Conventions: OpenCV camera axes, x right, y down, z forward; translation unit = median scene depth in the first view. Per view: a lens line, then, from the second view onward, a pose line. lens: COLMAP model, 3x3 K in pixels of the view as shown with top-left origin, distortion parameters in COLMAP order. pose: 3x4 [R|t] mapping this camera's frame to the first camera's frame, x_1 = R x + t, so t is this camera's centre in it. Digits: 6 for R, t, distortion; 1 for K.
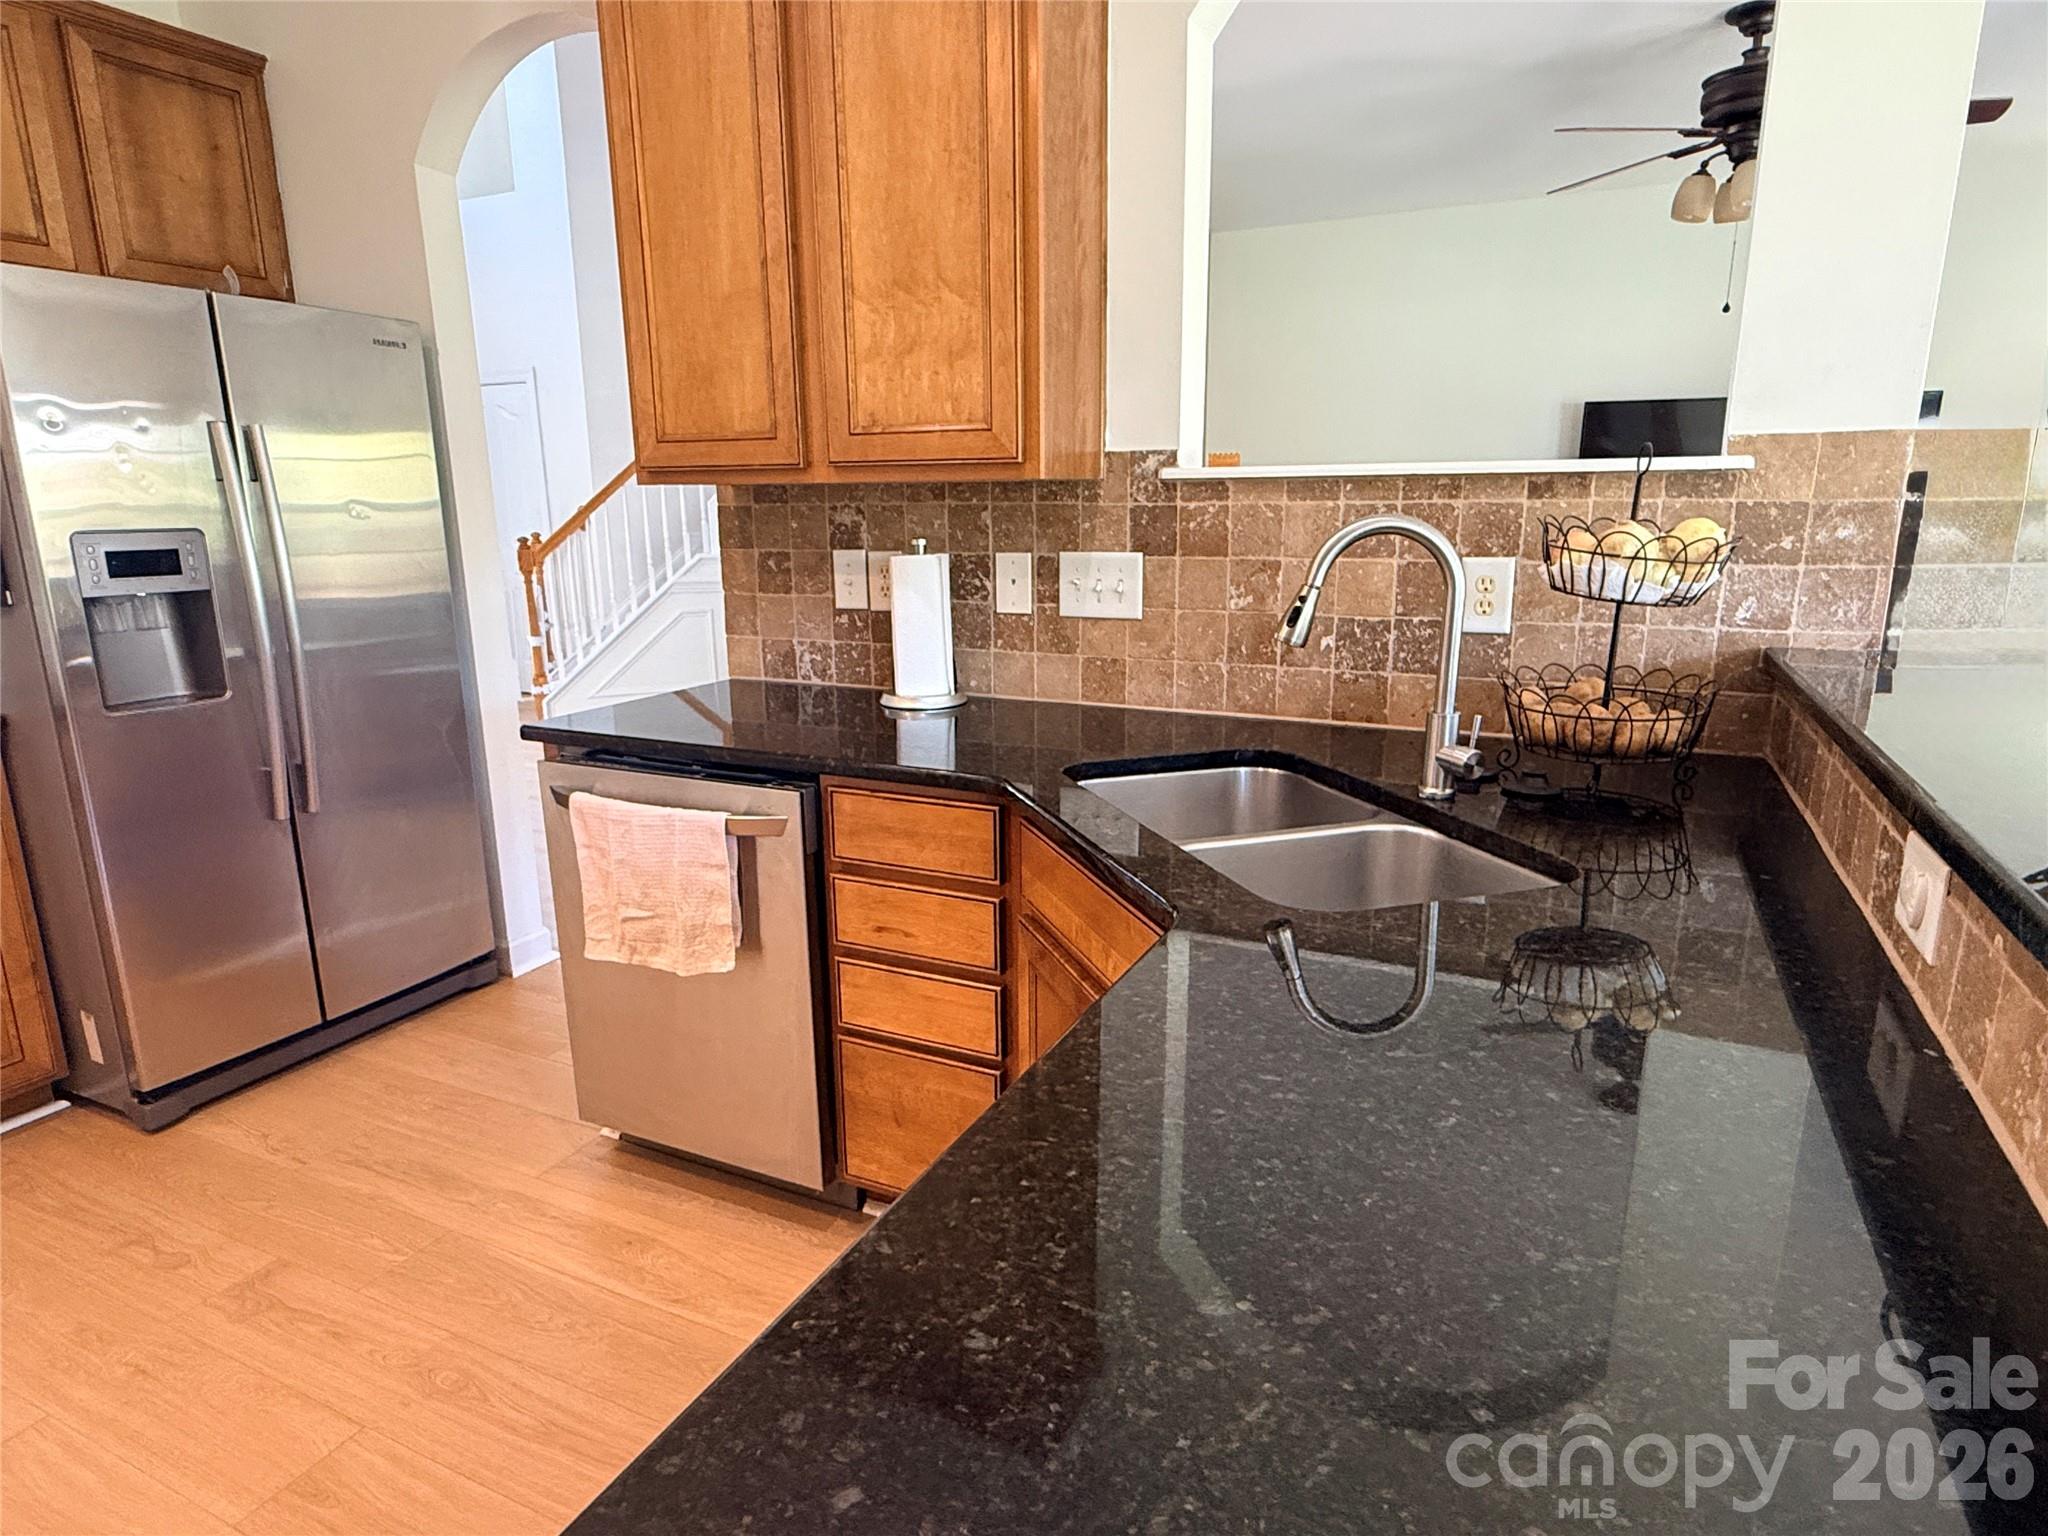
lens RADIAL K [[1166.0, 0, 1026.2], [0, 1166.0, 769.0], [0, 0, 1]] dist [-0.001120, 0.000234]
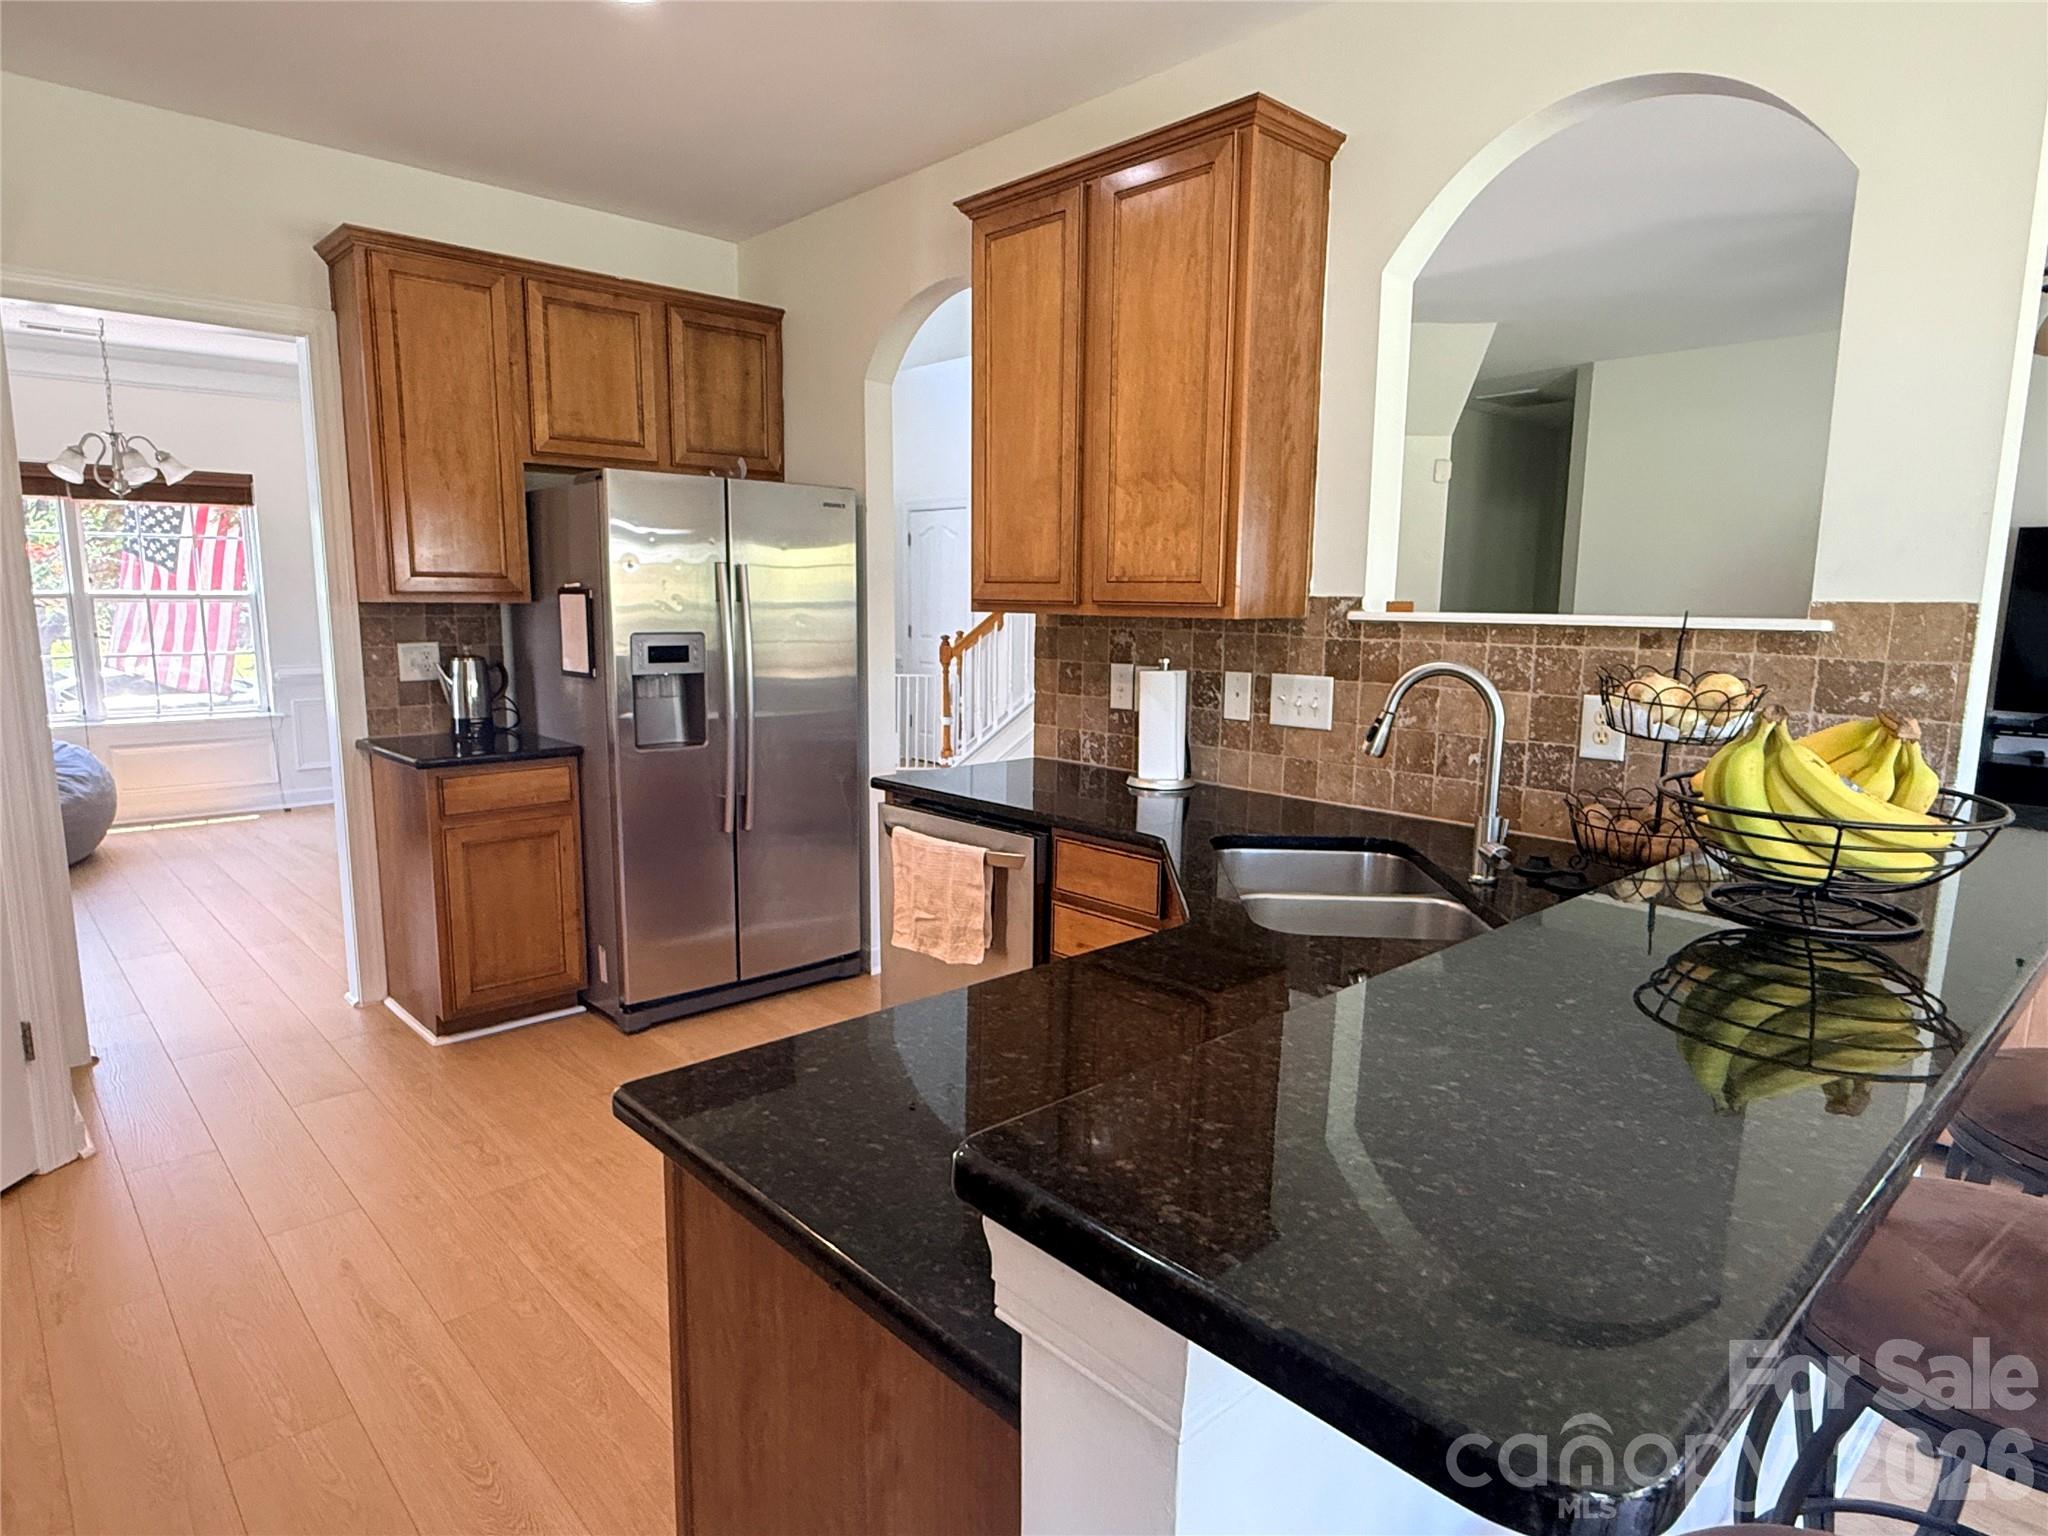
lens RADIAL K [[1166.0, 0, 1022.5], [0, 1166.0, 771.6], [0, 0, 1]] dist [-0.001120, 0.000234]
pose [[0.932477, 0.073746, -0.353621, 0.235040], [-0.101854, 0.992895, -0.061519, 0.023593], [0.346572, 0.093383, 0.933364, -0.259180]]
